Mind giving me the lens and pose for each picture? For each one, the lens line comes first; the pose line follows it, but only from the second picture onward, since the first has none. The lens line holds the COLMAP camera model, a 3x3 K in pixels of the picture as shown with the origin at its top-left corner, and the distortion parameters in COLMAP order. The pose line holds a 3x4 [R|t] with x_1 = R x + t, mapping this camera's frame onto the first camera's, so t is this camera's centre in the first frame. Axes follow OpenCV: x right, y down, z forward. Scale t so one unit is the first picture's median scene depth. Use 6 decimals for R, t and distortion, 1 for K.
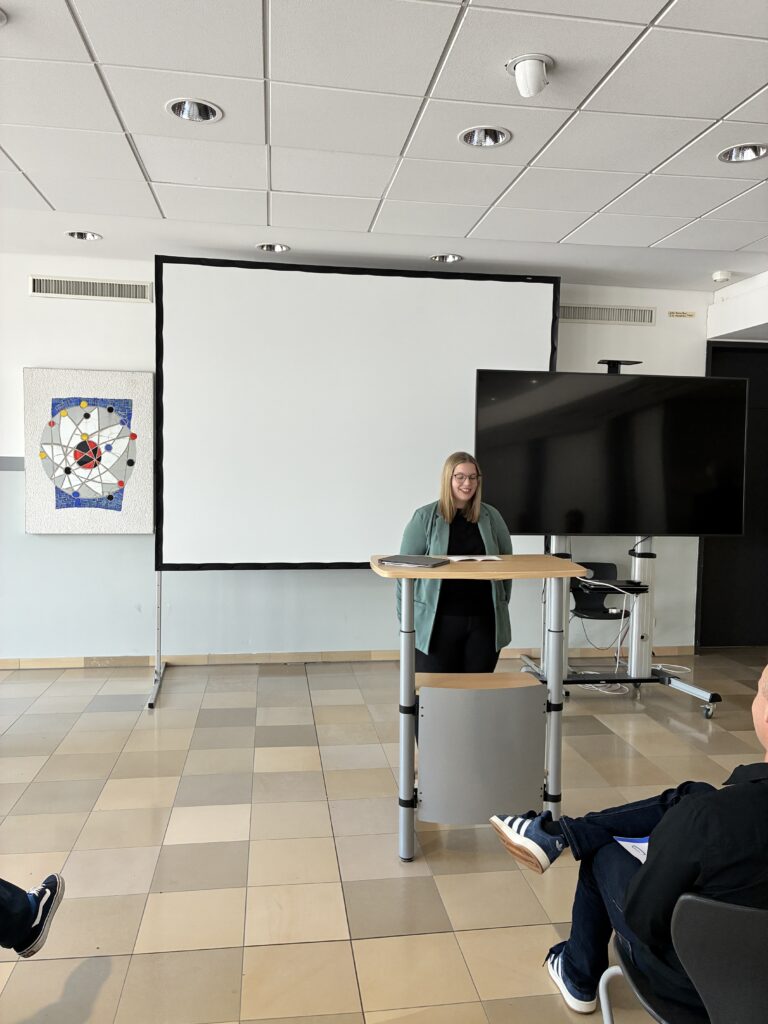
lens RADIAL K [[774.8, 0, 384.6], [0, 774.8, 514.6], [0, 0, 1]] dist [0.010012, 0.001844]
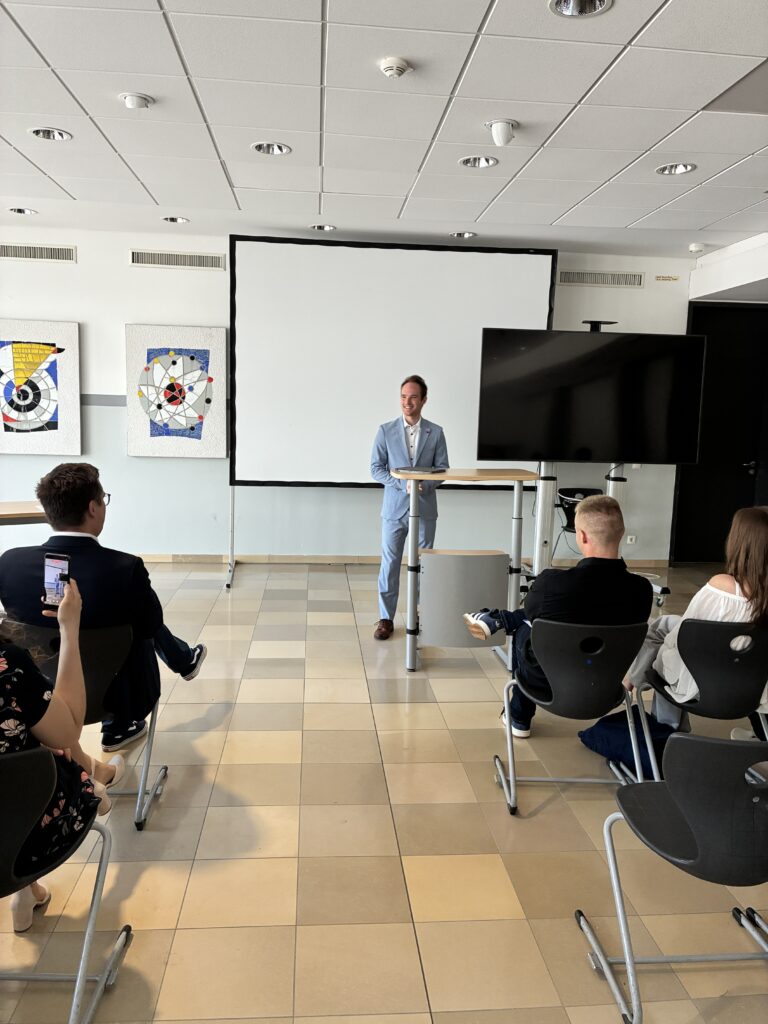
lens RADIAL K [[774.8, 0, 381.6], [0, 774.8, 515.8], [0, 0, 1]] dist [0.010012, 0.001844]
pose [[0.998113, 0.018309, -0.058618, 0.029712], [-0.014107, 0.997355, 0.071305, 0.025776], [0.059768, -0.070344, 0.995731, -0.249390]]
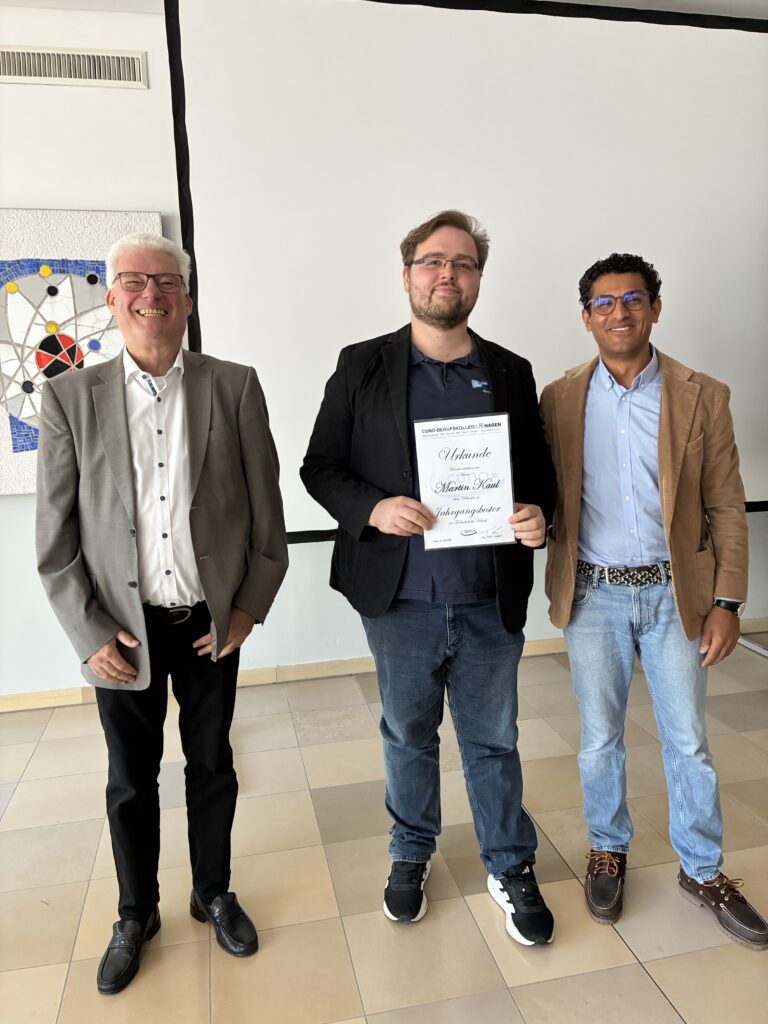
lens RADIAL K [[774.8, 0, 383.3], [0, 774.8, 510.3], [0, 0, 1]] dist [0.010012, 0.001844]
pose [[0.996053, -0.052835, 0.071325, -0.188212], [0.045027, 0.993244, 0.106951, -0.014774], [-0.076494, -0.103318, 0.991703, 0.388492]]
